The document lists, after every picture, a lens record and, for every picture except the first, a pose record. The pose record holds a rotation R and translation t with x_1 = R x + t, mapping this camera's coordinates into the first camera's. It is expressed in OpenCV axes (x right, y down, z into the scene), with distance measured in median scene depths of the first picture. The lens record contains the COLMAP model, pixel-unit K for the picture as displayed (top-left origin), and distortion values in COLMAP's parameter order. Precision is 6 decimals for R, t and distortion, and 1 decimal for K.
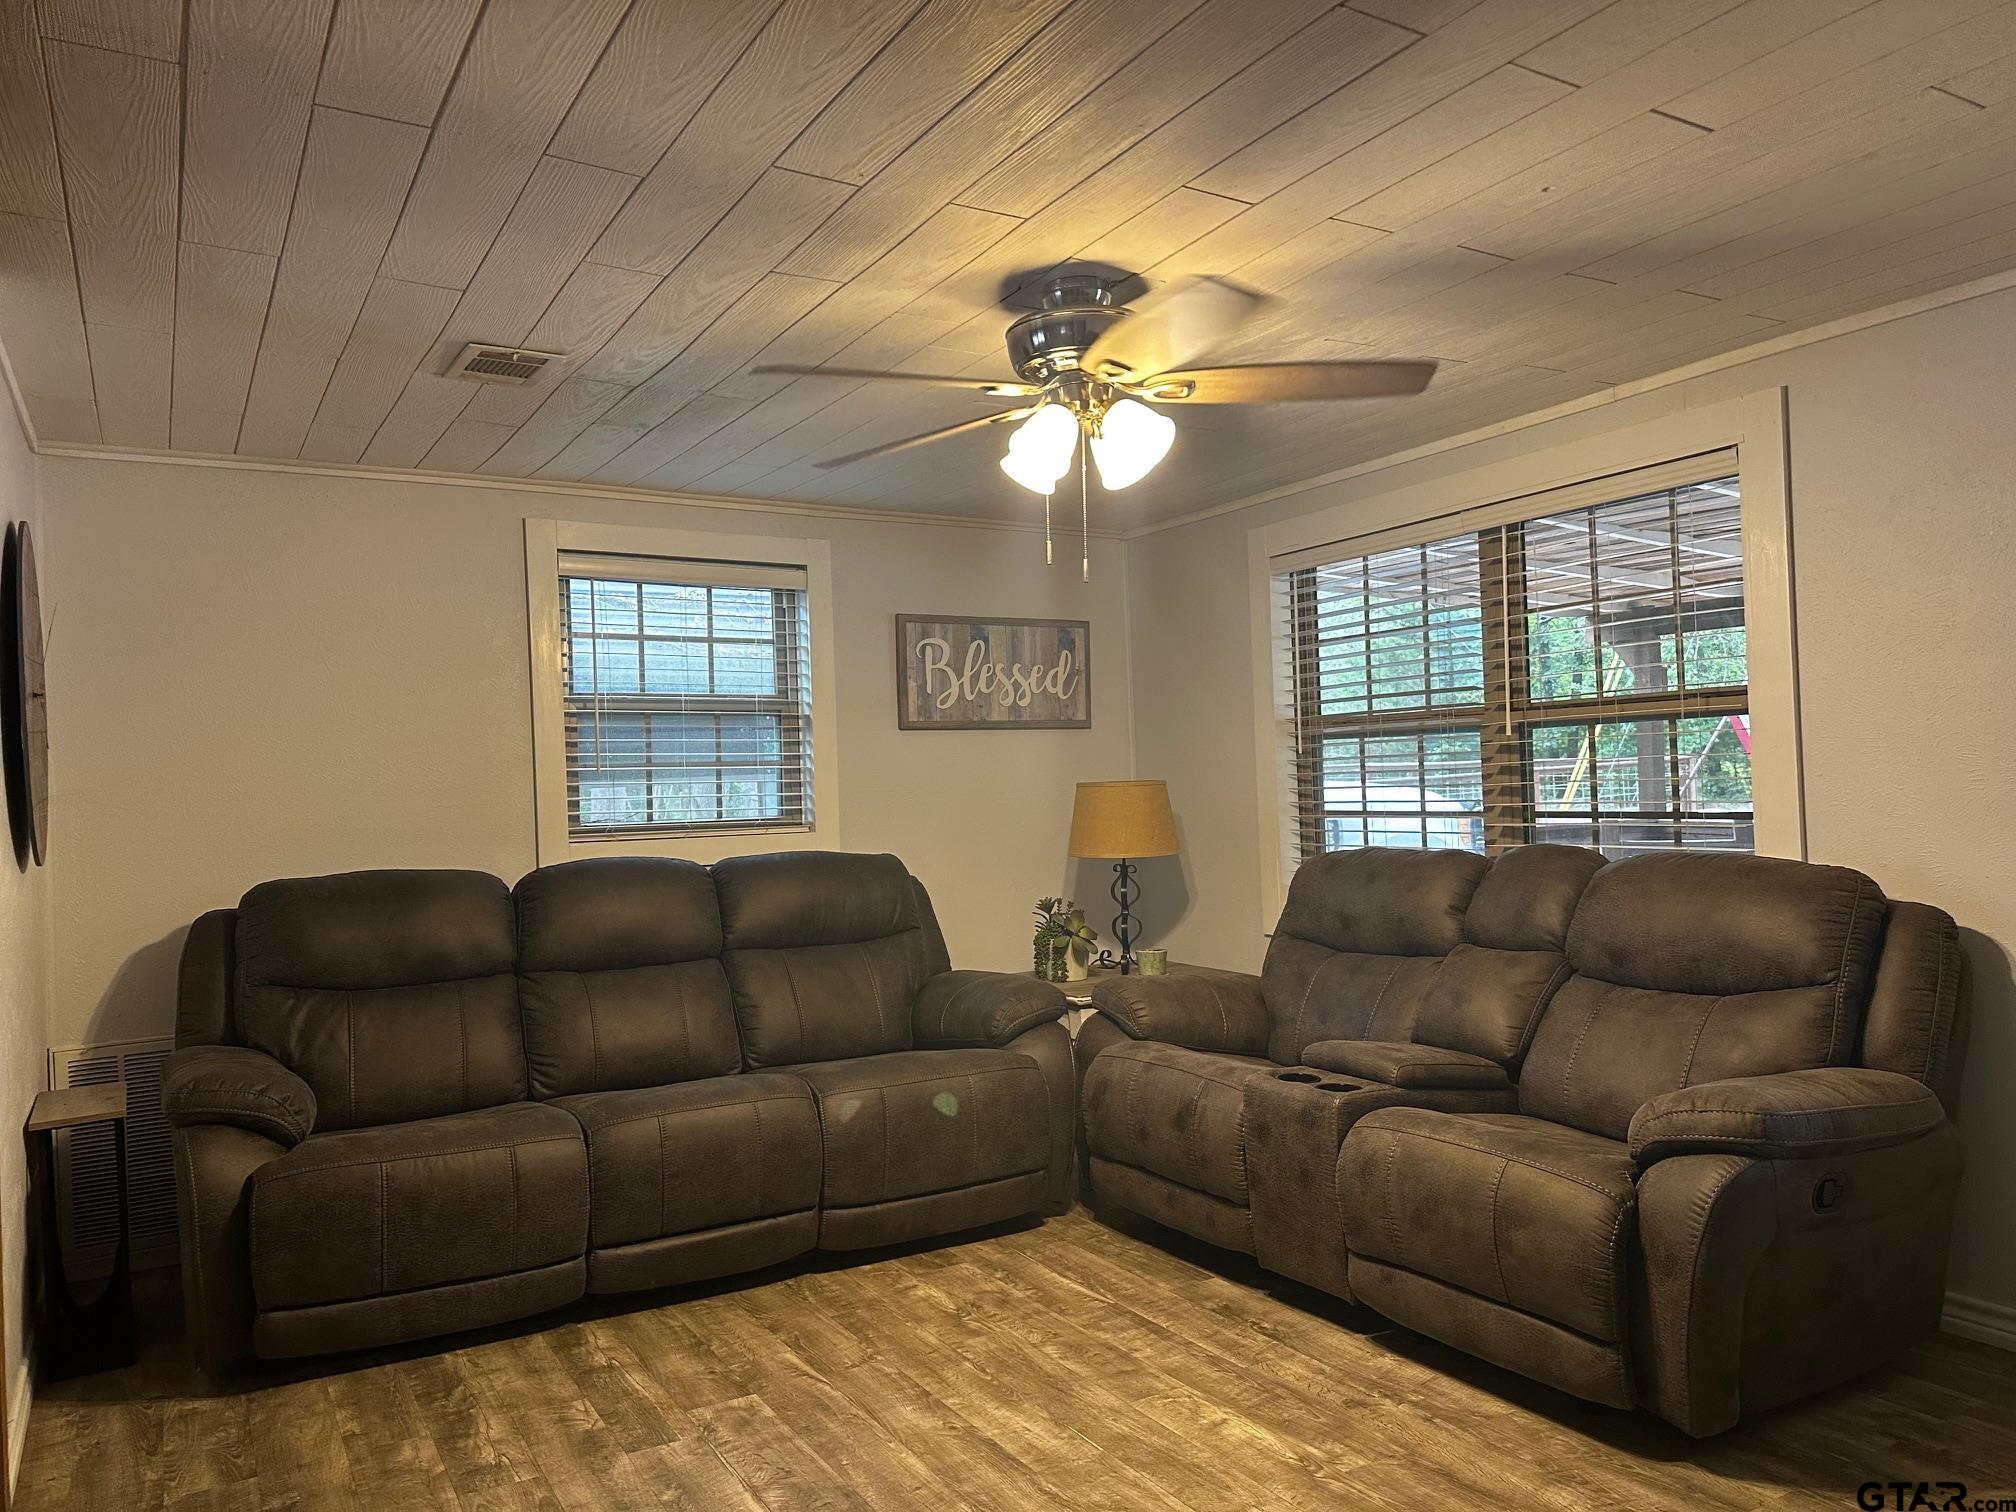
lens RADIAL K [[1431.8, 0, 1009.2], [0, 1431.8, 771.7], [0, 0, 1]] dist [0.005258, -0.016864]
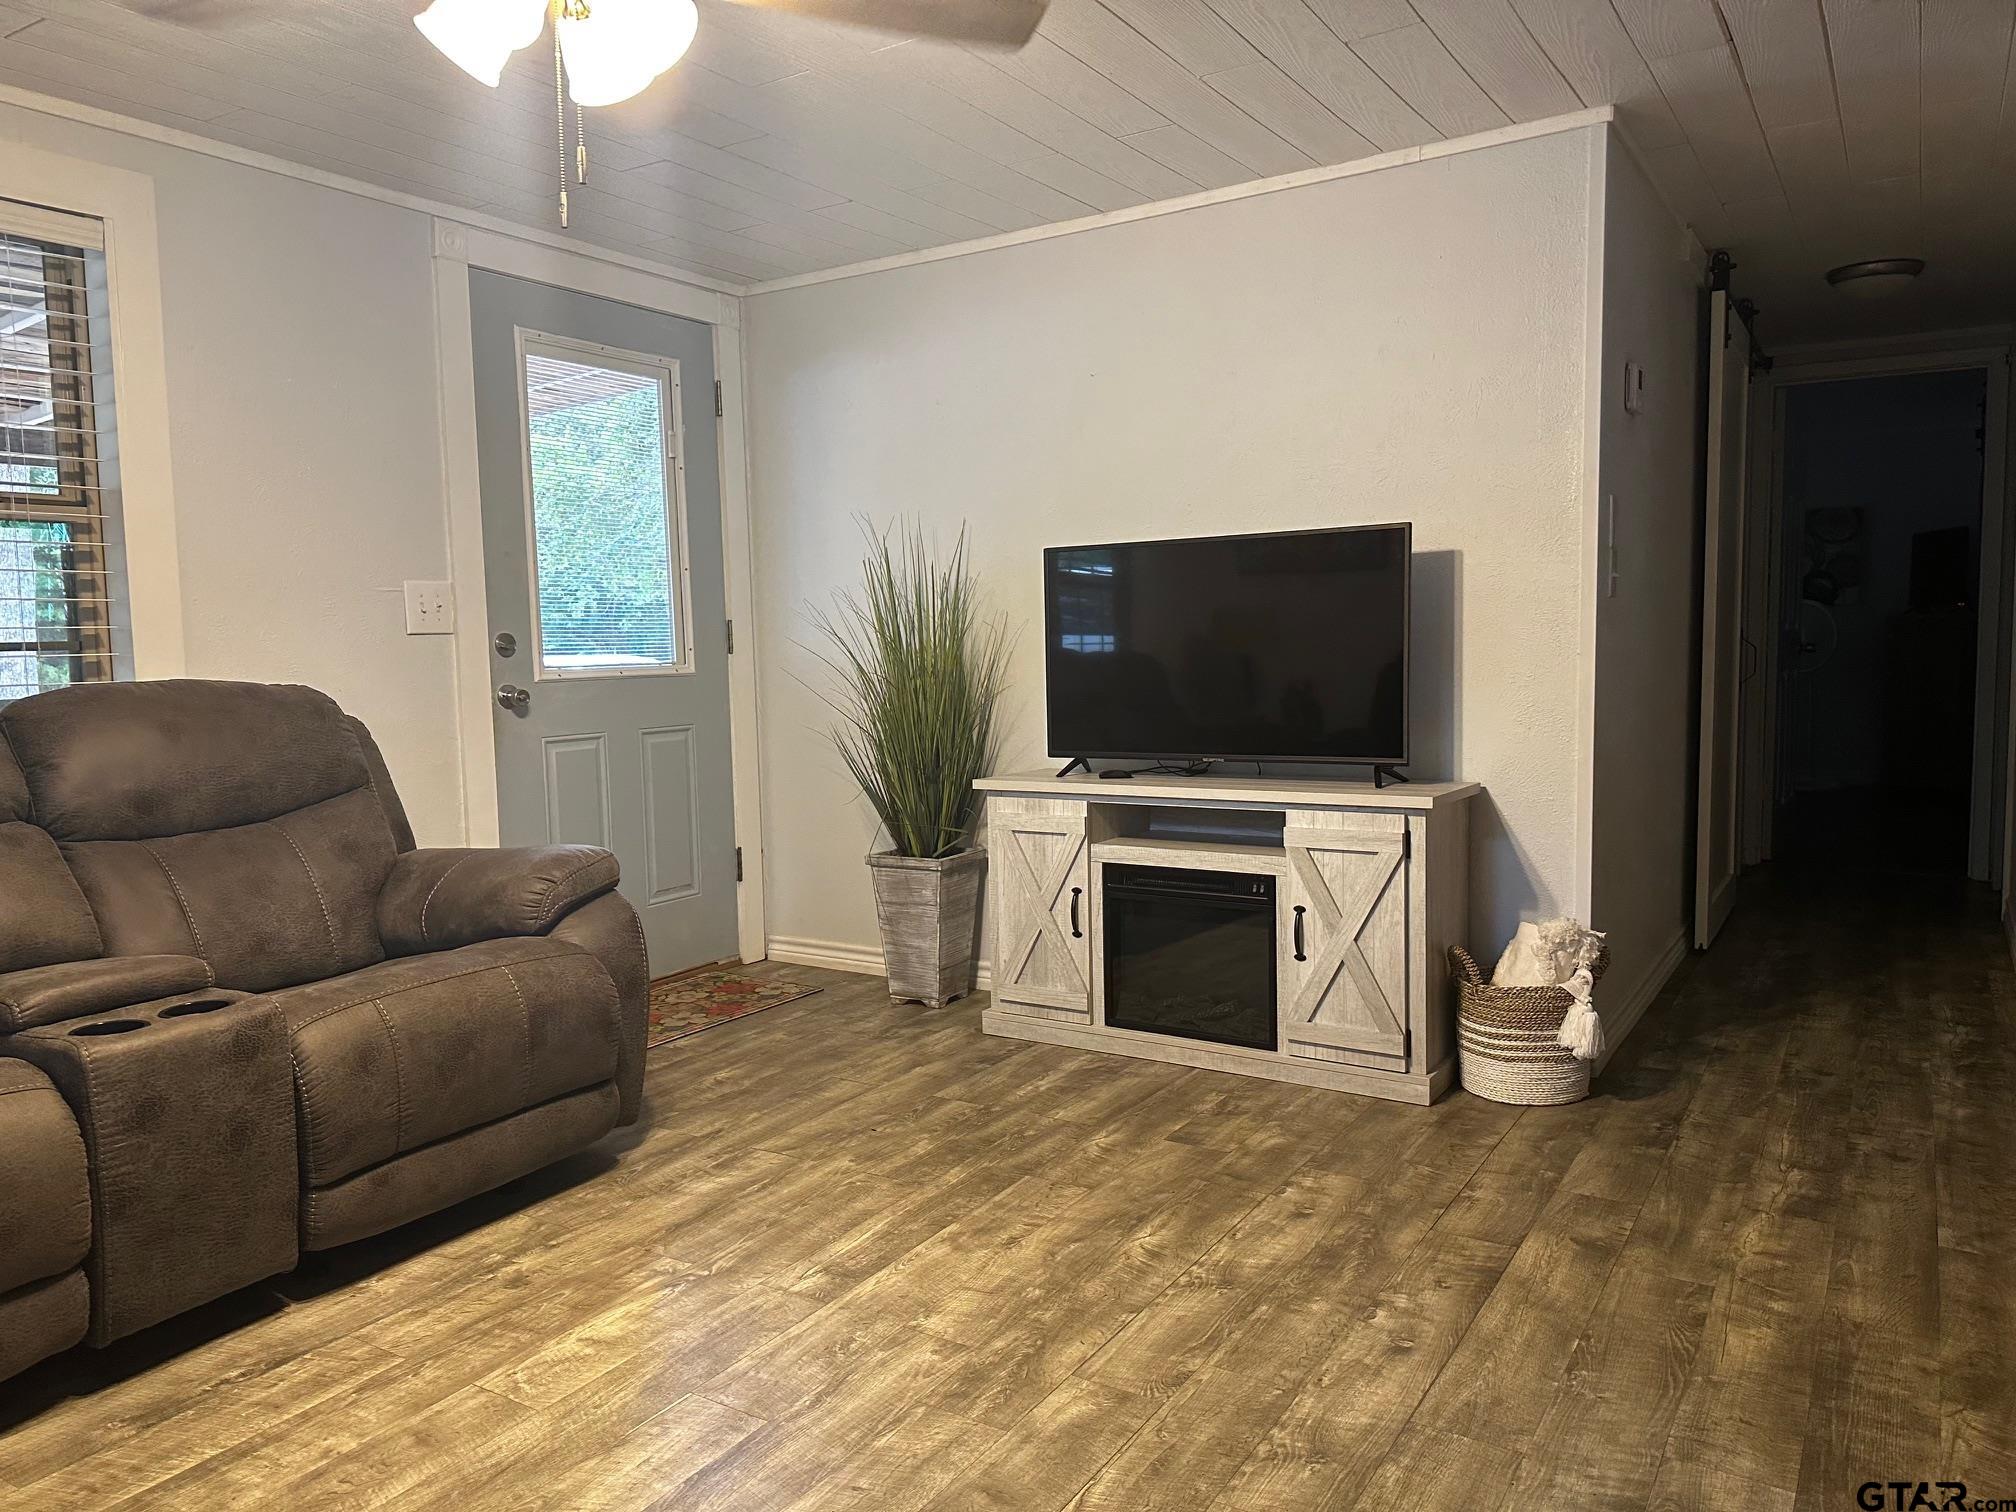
lens RADIAL K [[1431.8, 0, 1009.2], [0, 1431.8, 771.7], [0, 0, 1]] dist [0.005258, -0.016864]
pose [[-0.451444, -0.048118, 0.891001, -0.644258], [0.031429, 0.997068, 0.069771, 0.082473], [-0.891746, 0.059501, -0.448608, 1.098278]]
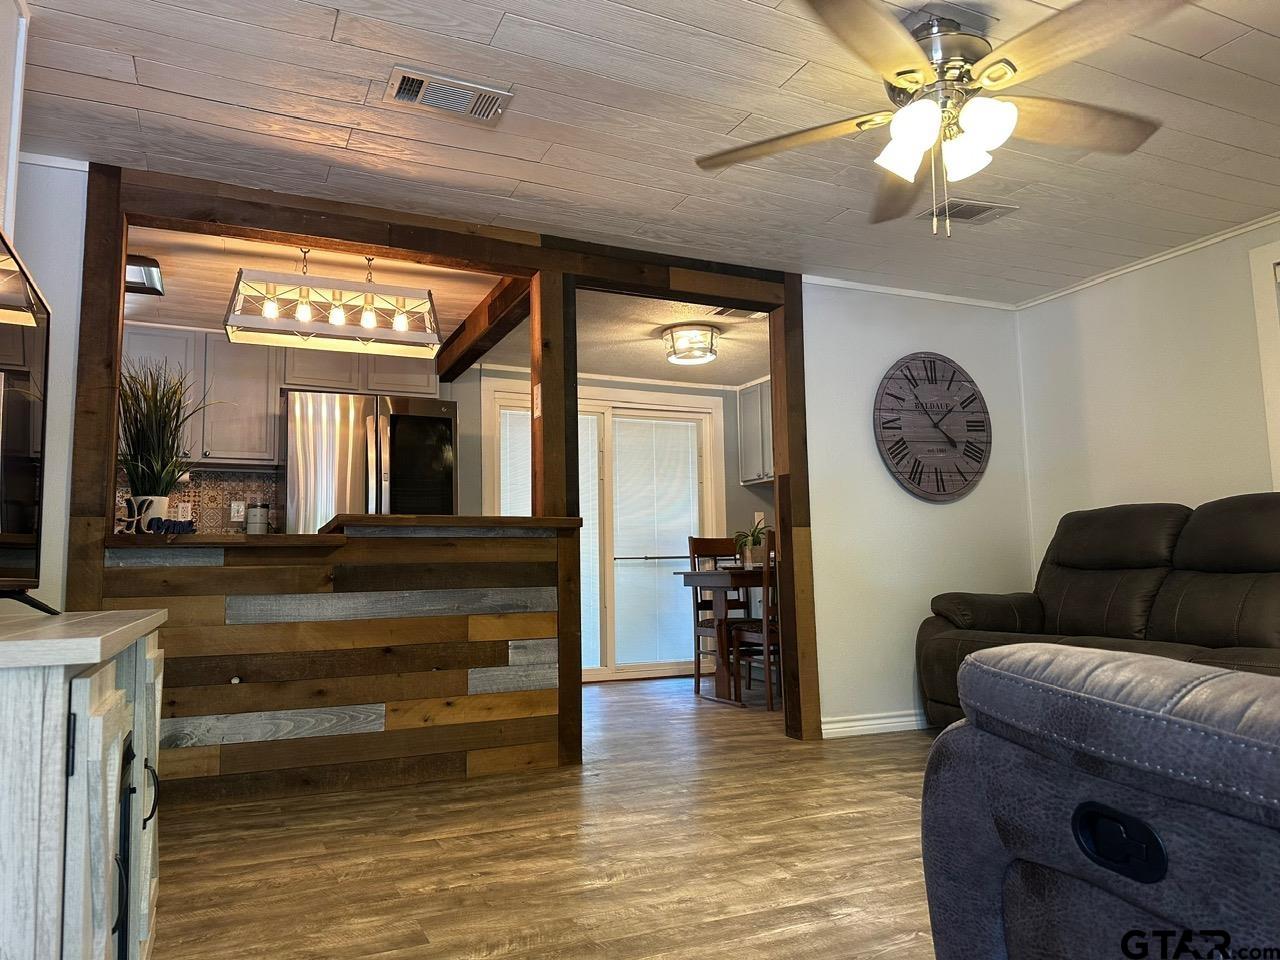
lens RADIAL K [[909.1, 0, 640.8], [0, 909.1, 490.0], [0, 0, 1]] dist [0.005258, -0.016864]
pose [[-0.101831, -0.067971, -0.992477, 0.905492], [0.019394, 0.997338, -0.070294, 0.154181], [0.994613, -0.026407, -0.100242, 0.761488]]
